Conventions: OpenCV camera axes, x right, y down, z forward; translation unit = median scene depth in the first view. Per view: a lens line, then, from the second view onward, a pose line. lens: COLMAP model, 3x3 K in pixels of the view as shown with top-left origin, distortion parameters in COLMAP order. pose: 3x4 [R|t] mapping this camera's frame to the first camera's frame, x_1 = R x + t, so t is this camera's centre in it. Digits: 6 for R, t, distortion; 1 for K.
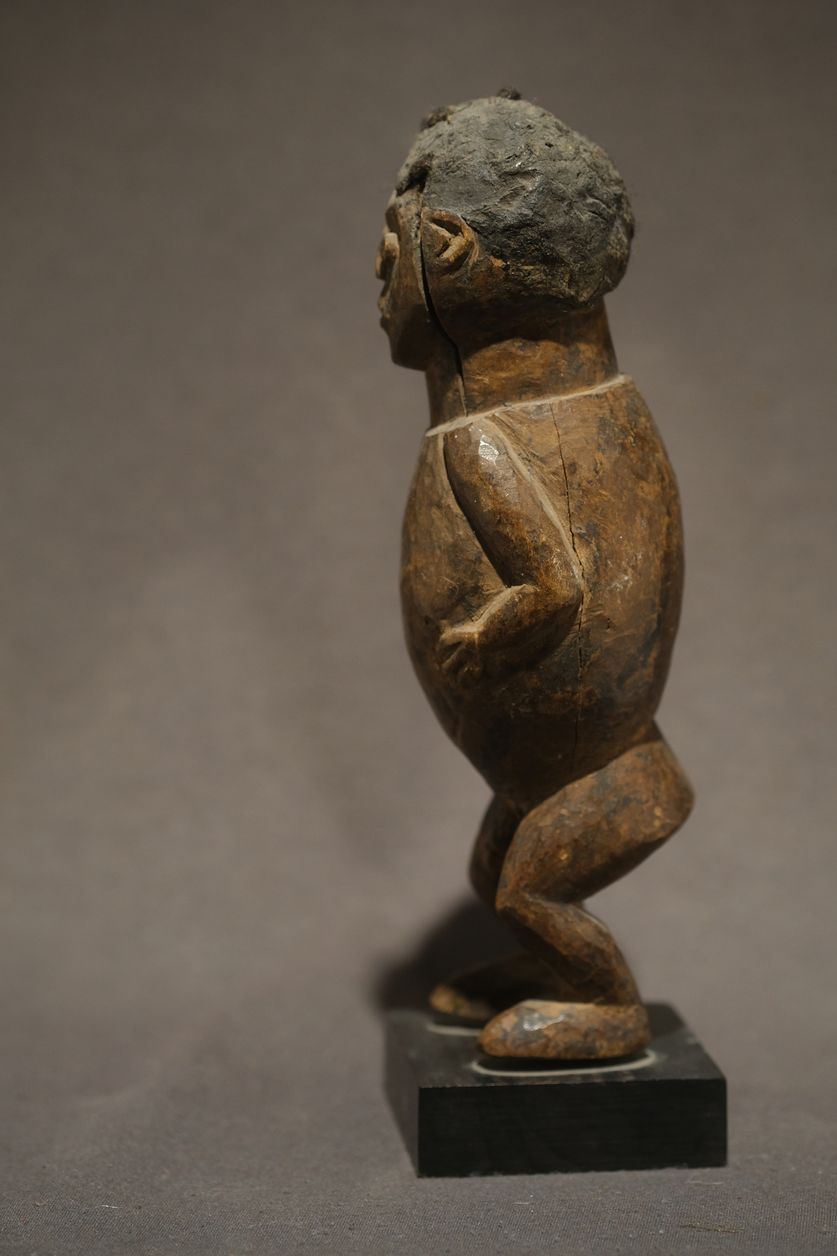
lens RADIAL K [[3764.5, 0, 418.5], [0, 3764.5, 628.0], [0, 0, 1]] dist [0.050216, 1.895118]
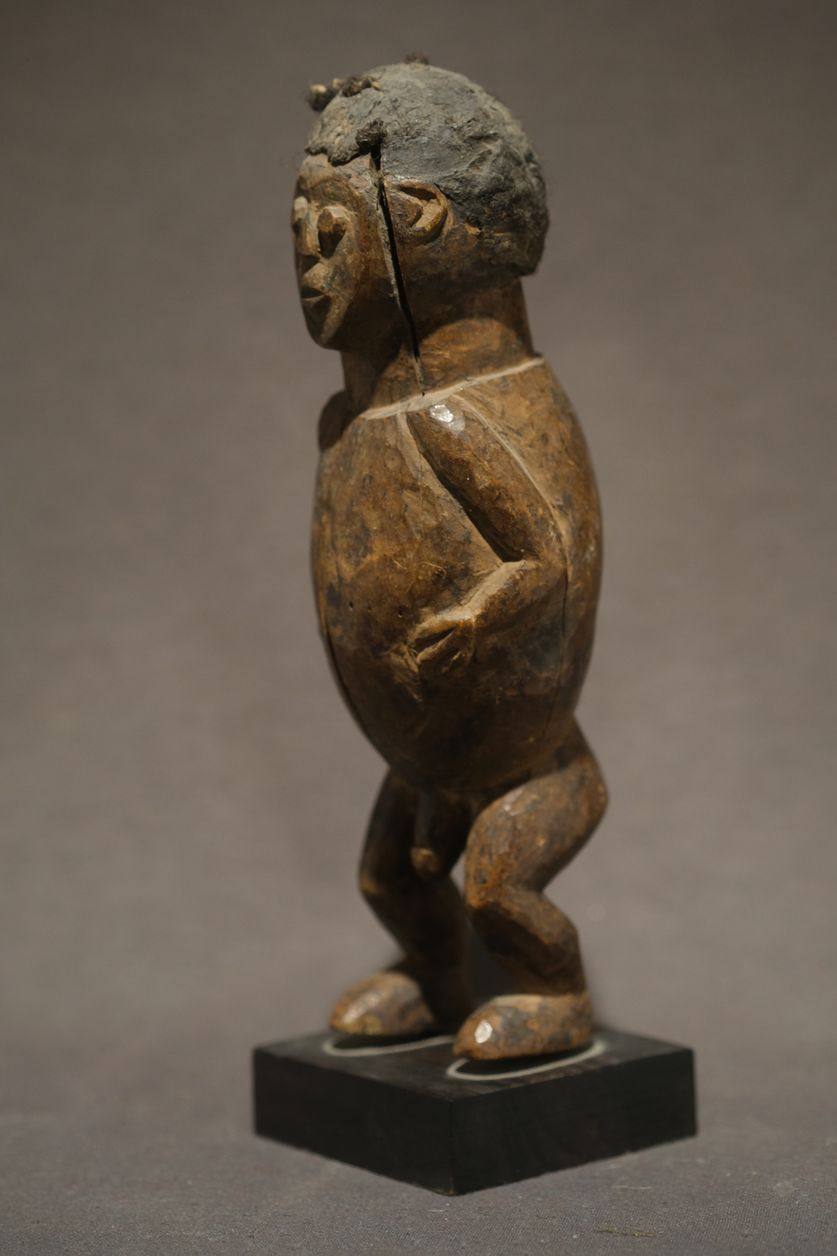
lens RADIAL K [[3764.5, 0, 418.5], [0, 3764.5, 628.0], [0, 0, 1]] dist [0.050216, 1.895118]
pose [[0.853554, -0.082318, 0.514460, -0.490302], [0.100770, 0.994878, -0.008001, 0.010499], [-0.511166, 0.058671, 0.857477, 0.185067]]
